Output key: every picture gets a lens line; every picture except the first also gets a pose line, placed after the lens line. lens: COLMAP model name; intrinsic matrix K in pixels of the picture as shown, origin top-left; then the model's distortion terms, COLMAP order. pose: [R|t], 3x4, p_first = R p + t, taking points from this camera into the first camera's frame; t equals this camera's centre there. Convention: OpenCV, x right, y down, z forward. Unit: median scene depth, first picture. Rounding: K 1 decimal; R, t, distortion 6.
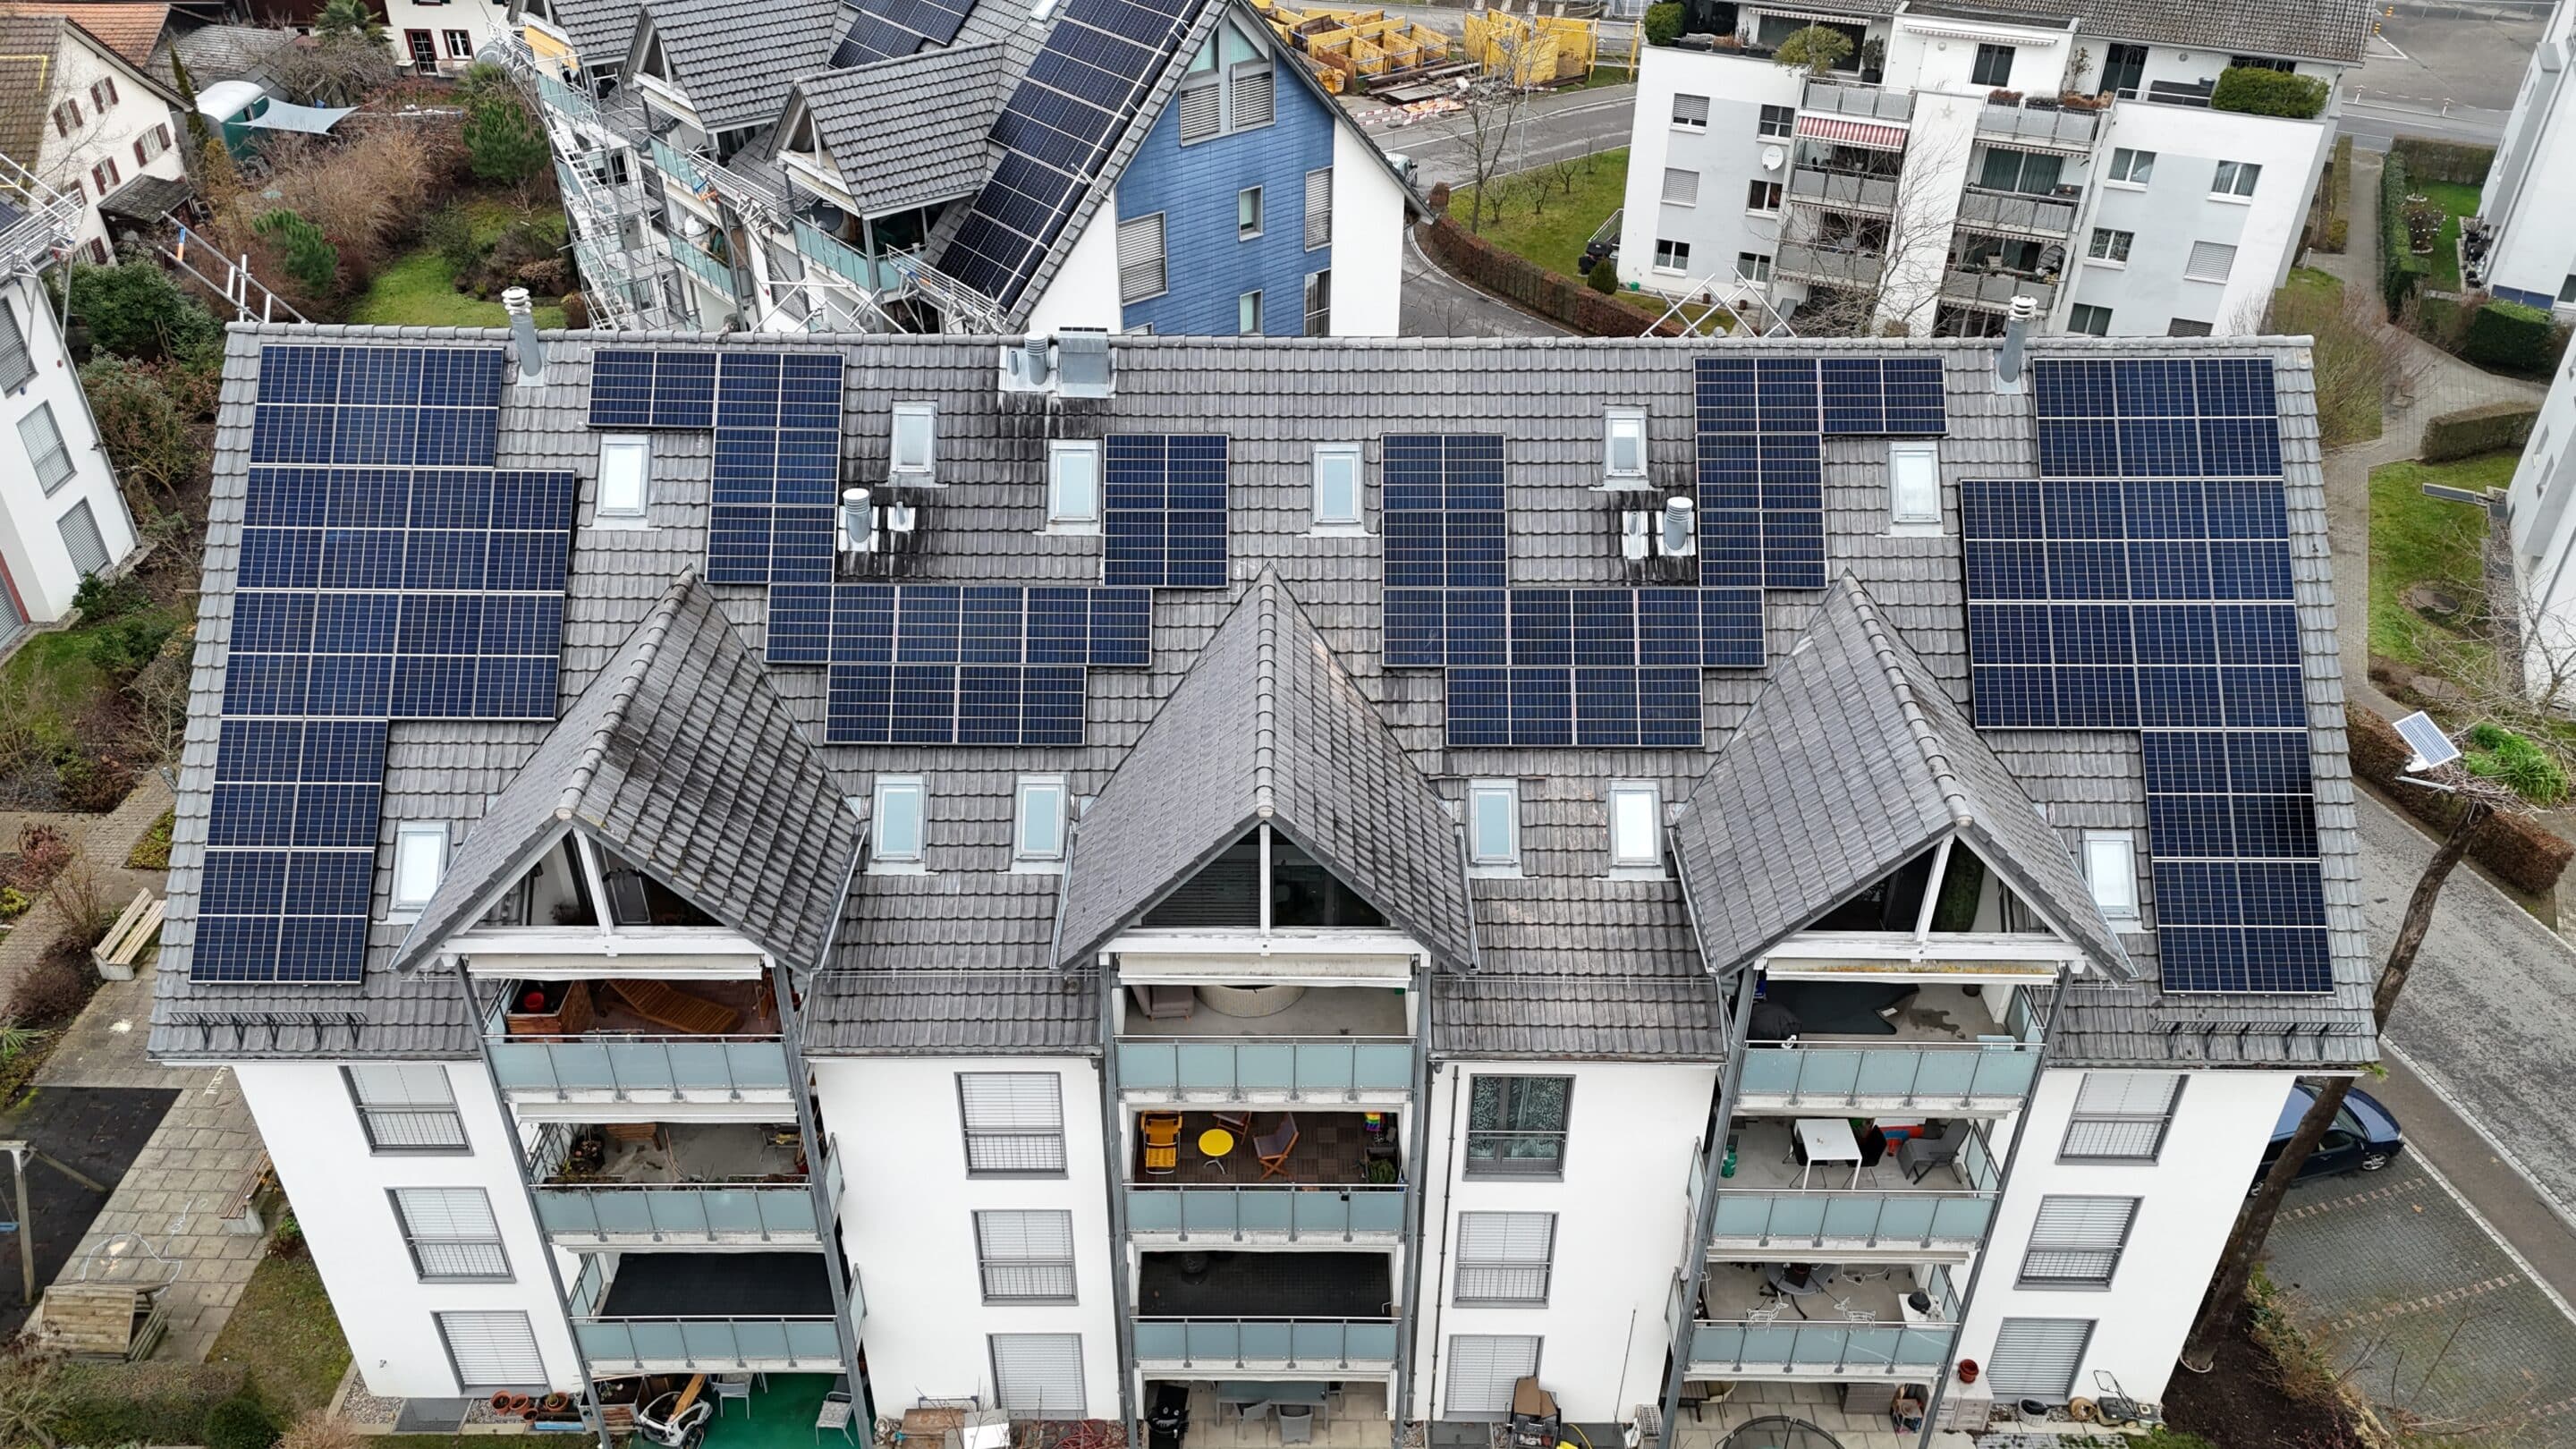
lens RADIAL K [[1883.1, 0, 1288.0], [0, 1883.1, 724.5], [0, 0, 1]] dist [0.076343, -0.064867]
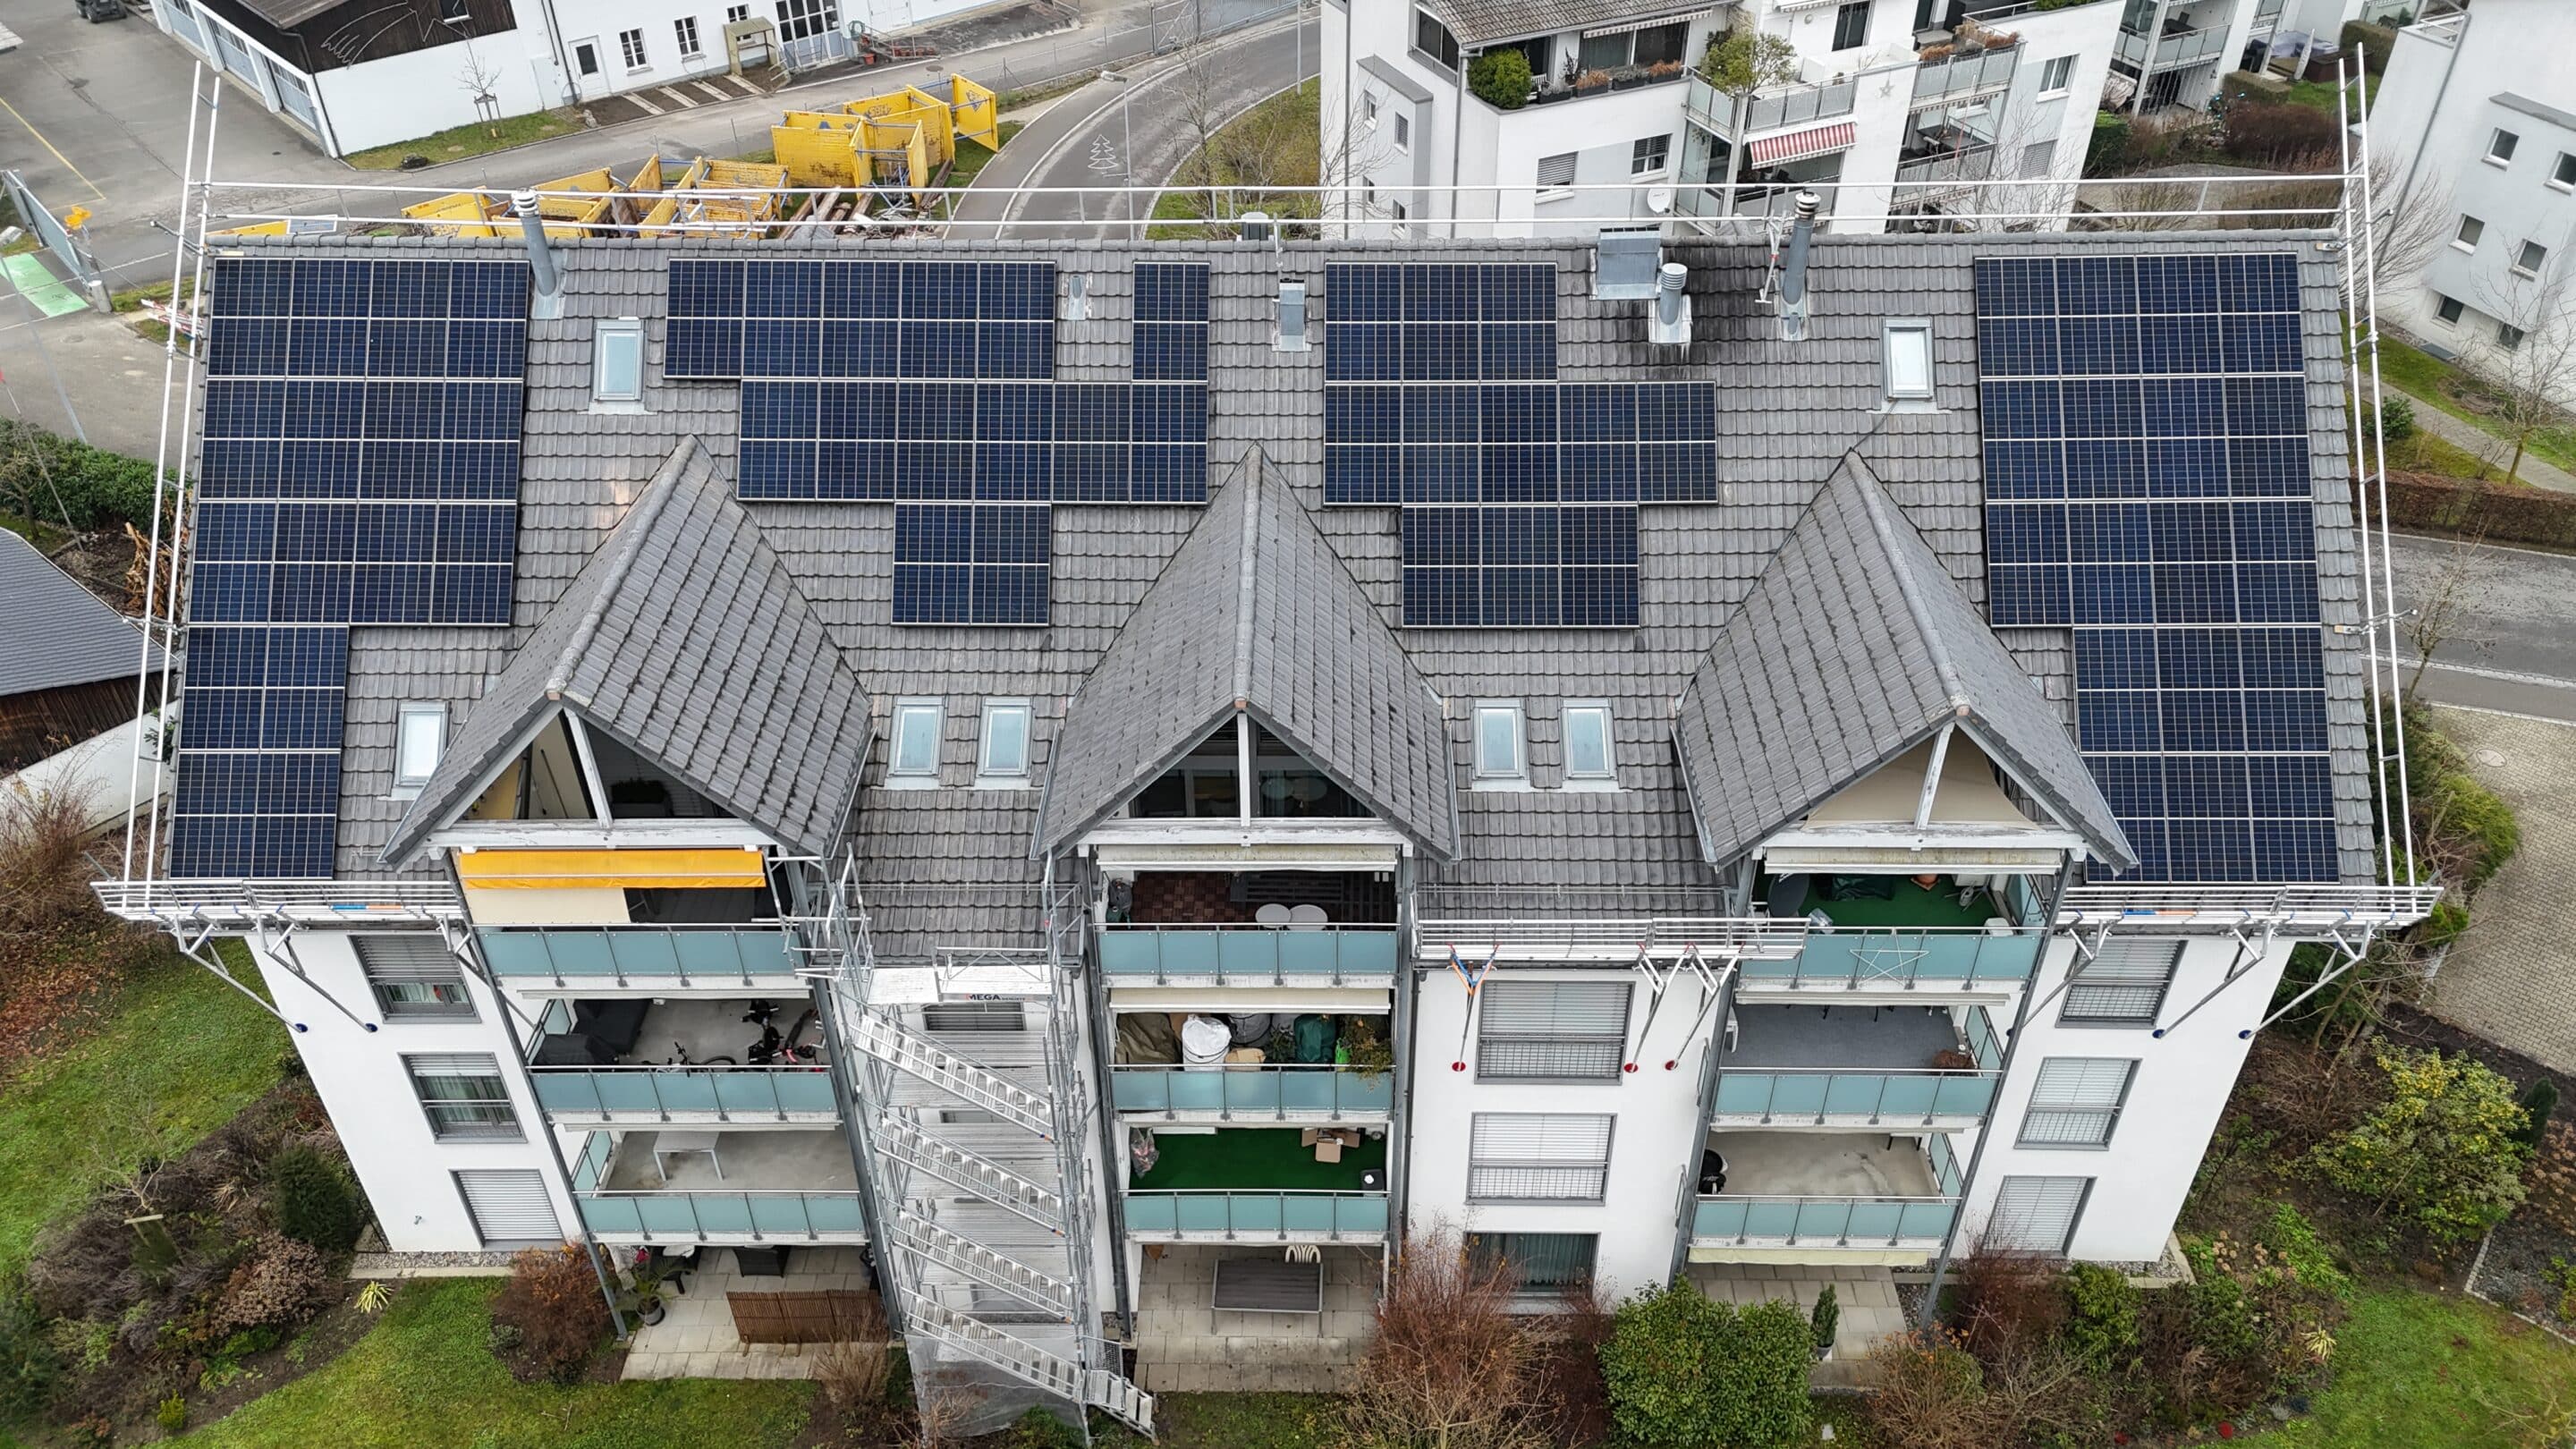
lens RADIAL K [[1883.1, 0, 1288.0], [0, 1883.1, 724.5], [0, 0, 1]] dist [0.076343, -0.064867]
pose [[0.647723, -0.474358, 0.596187, -0.478145], [0.440824, 0.871577, 0.214542, -0.369799], [-0.621393, 0.123850, 0.773649, 0.525026]]
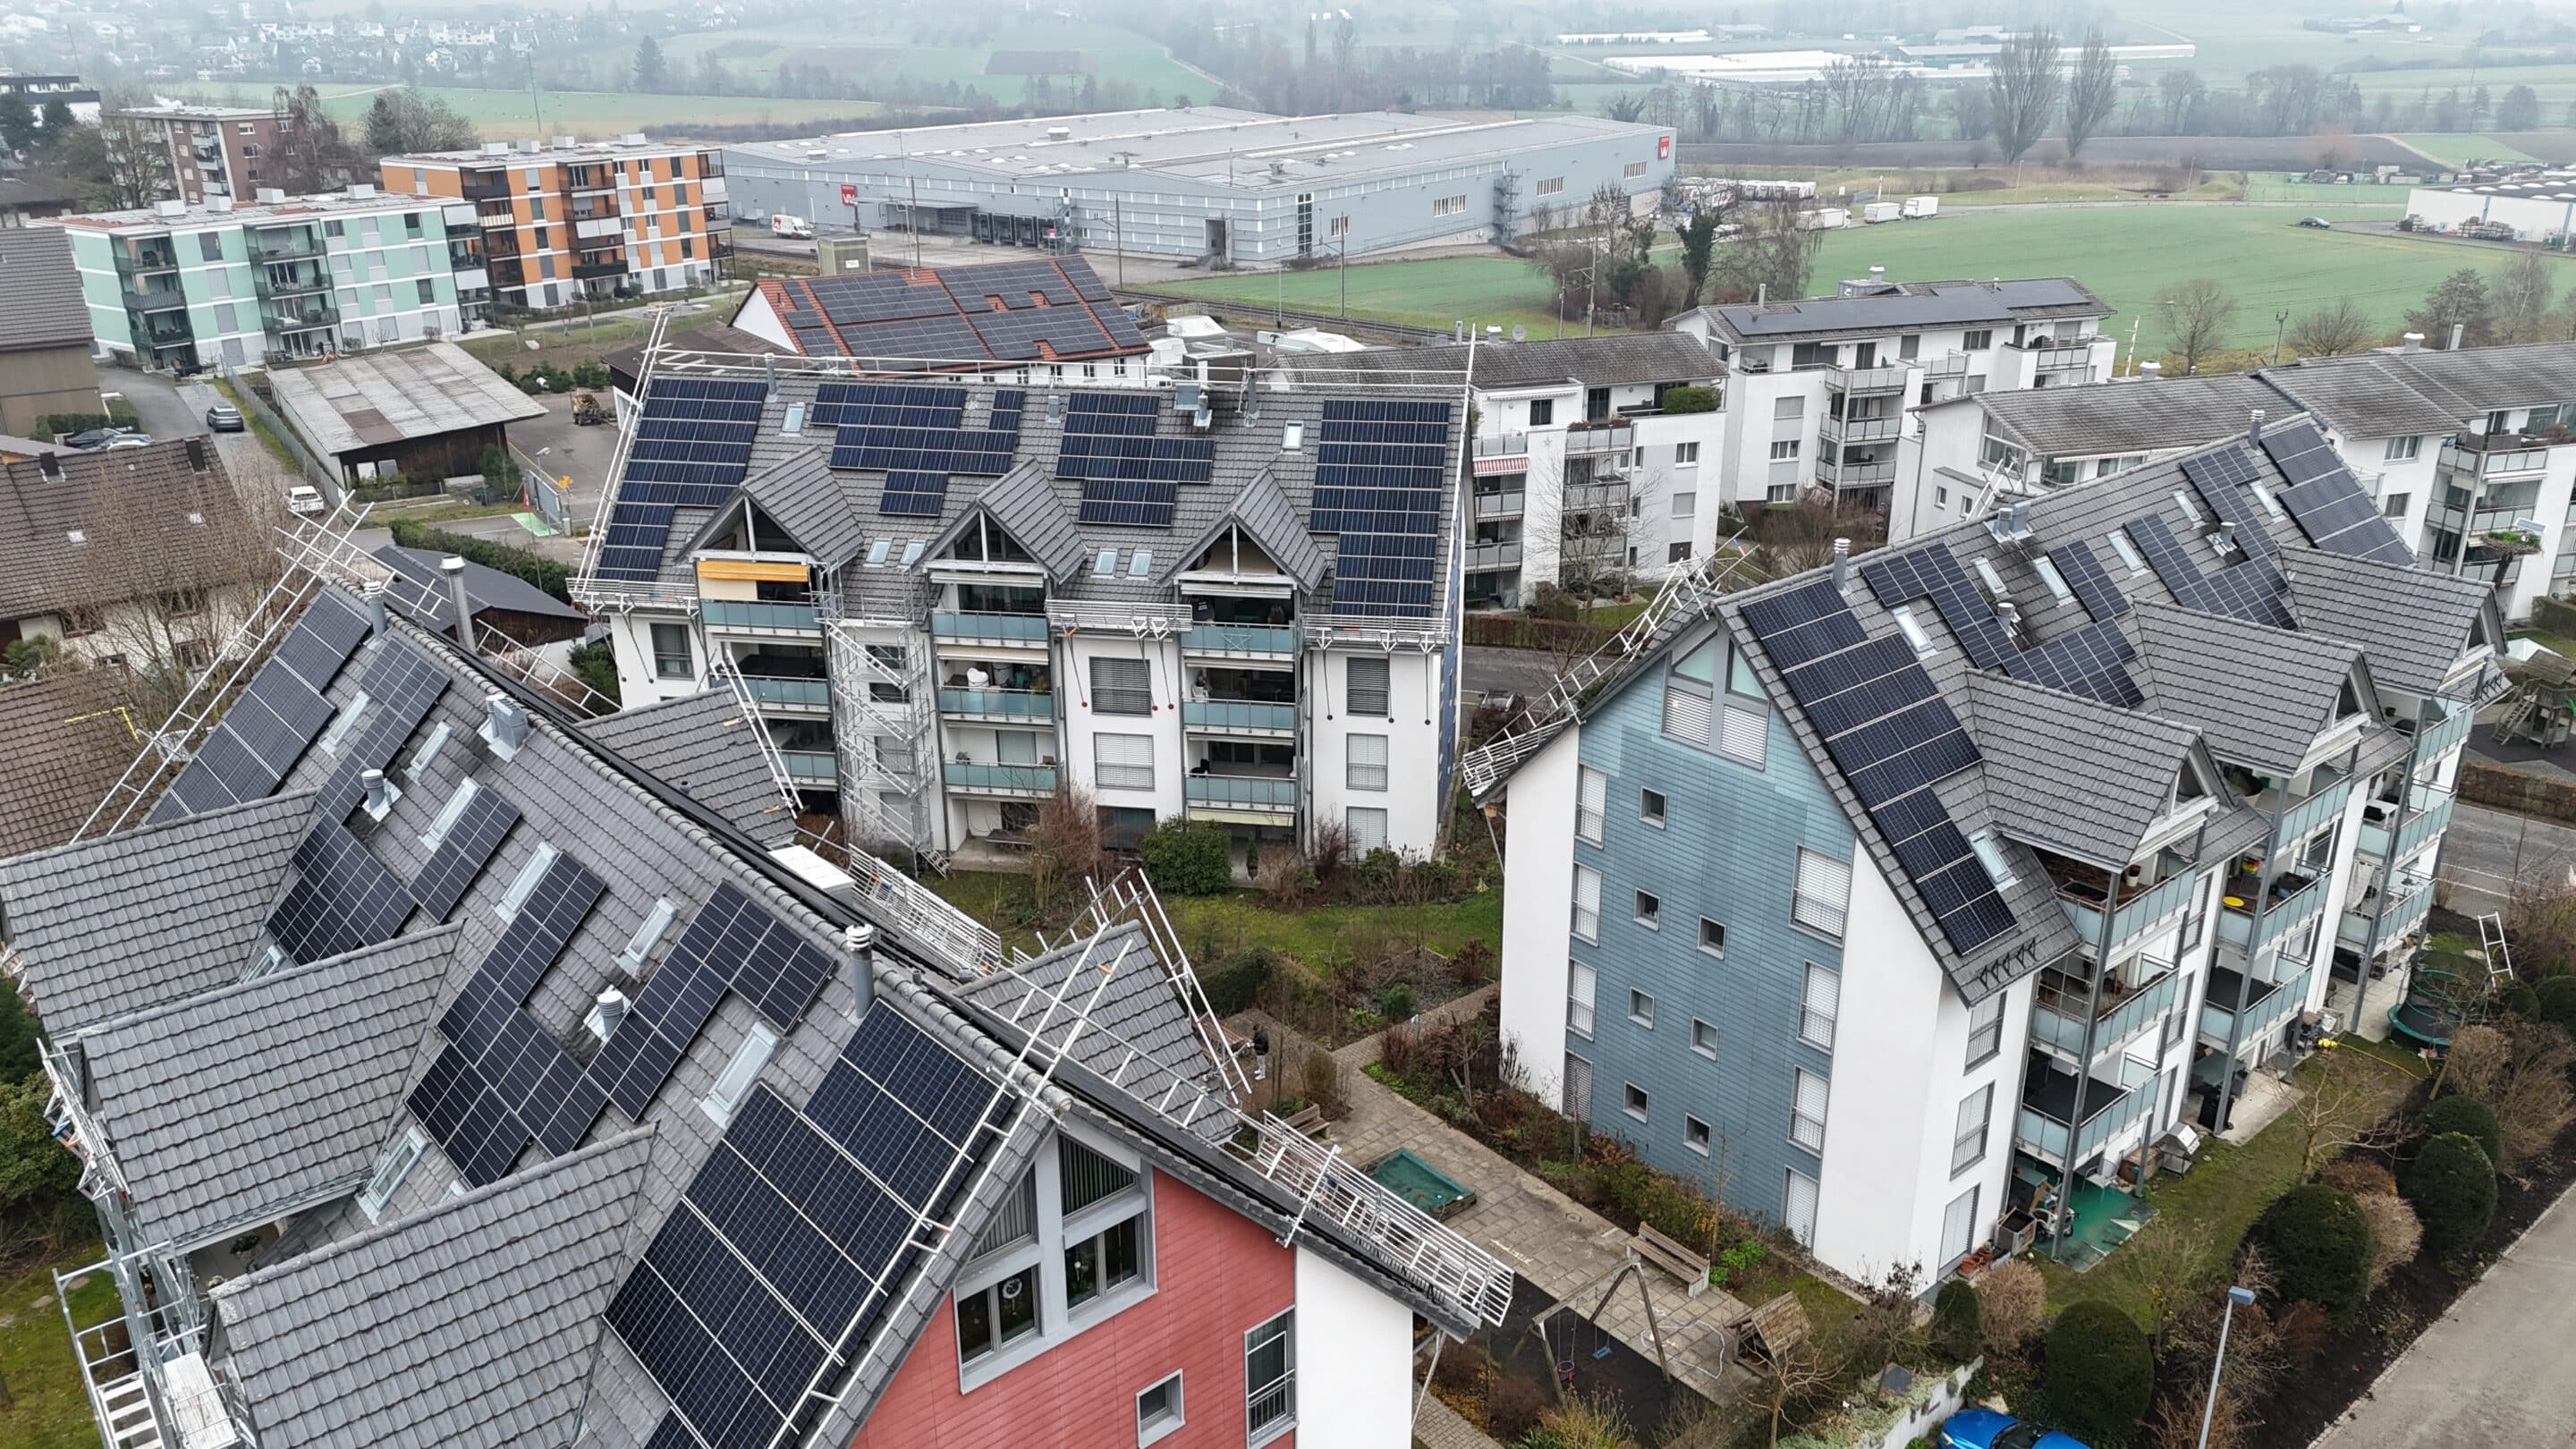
lens RADIAL K [[1875.1, 0, 1287.8], [0, 1875.1, 727.3], [0, 0, 1]] dist [0.095619, -0.089422]
pose [[0.759884, -0.245461, 0.601934, -0.760577], [0.377653, 0.920374, -0.101435, -0.036752], [-0.529107, 0.304401, 0.792077, -0.010737]]
